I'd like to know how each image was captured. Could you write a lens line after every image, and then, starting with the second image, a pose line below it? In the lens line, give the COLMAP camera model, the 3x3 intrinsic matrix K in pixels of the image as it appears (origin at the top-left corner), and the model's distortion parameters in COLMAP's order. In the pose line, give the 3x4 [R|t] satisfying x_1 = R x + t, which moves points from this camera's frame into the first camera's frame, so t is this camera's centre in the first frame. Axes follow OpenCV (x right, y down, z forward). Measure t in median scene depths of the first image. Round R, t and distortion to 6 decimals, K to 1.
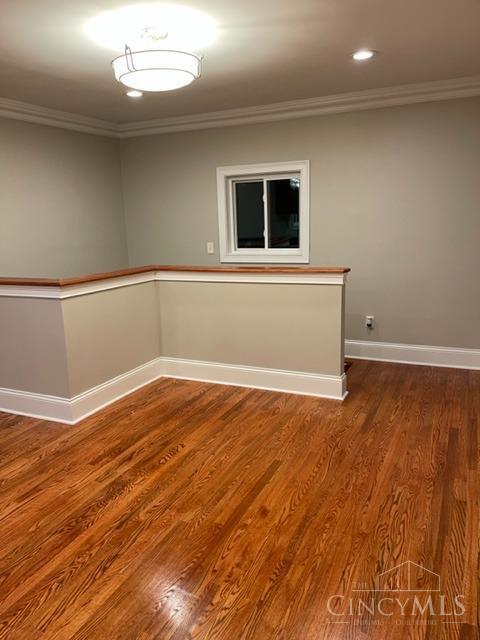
lens RADIAL K [[489.4, 0, 240.0], [0, 489.4, 320.0], [0, 0, 1]] dist [0.066994, -0.095202]
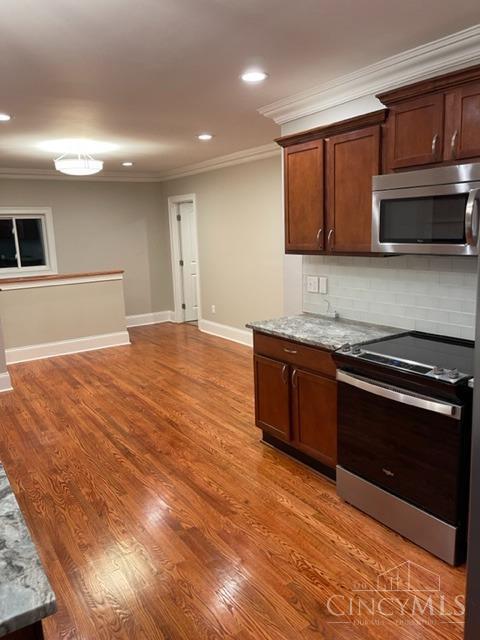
lens RADIAL K [[491.7, 0, 236.2], [0, 491.7, 318.1], [0, 0, 1]] dist [0.064223, -0.100456]
pose [[0.519616, -0.142031, 0.842512, -1.145890], [0.196484, 0.979522, 0.043947, 0.072277], [-0.831501, 0.142704, 0.536882, -0.320628]]
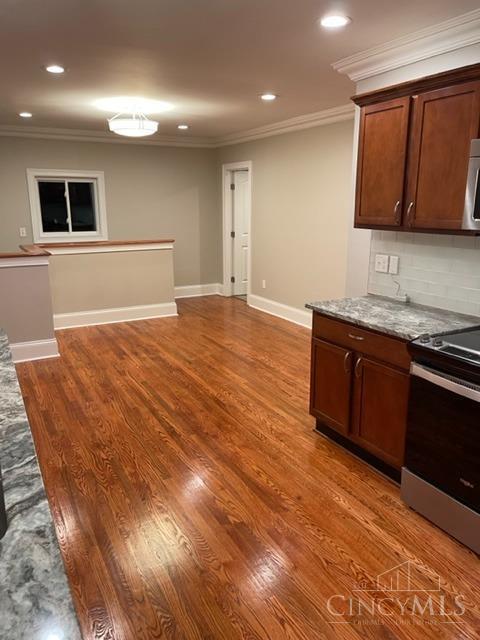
lens RADIAL K [[489.4, 0, 240.0], [0, 489.4, 320.0], [0, 0, 1]] dist [0.066994, -0.095202]
pose [[0.592803, -0.159878, 0.789319, -1.093962], [0.149908, 0.984873, 0.086902, 0.064282], [-0.791273, 0.066810, 0.607803, -0.256574]]
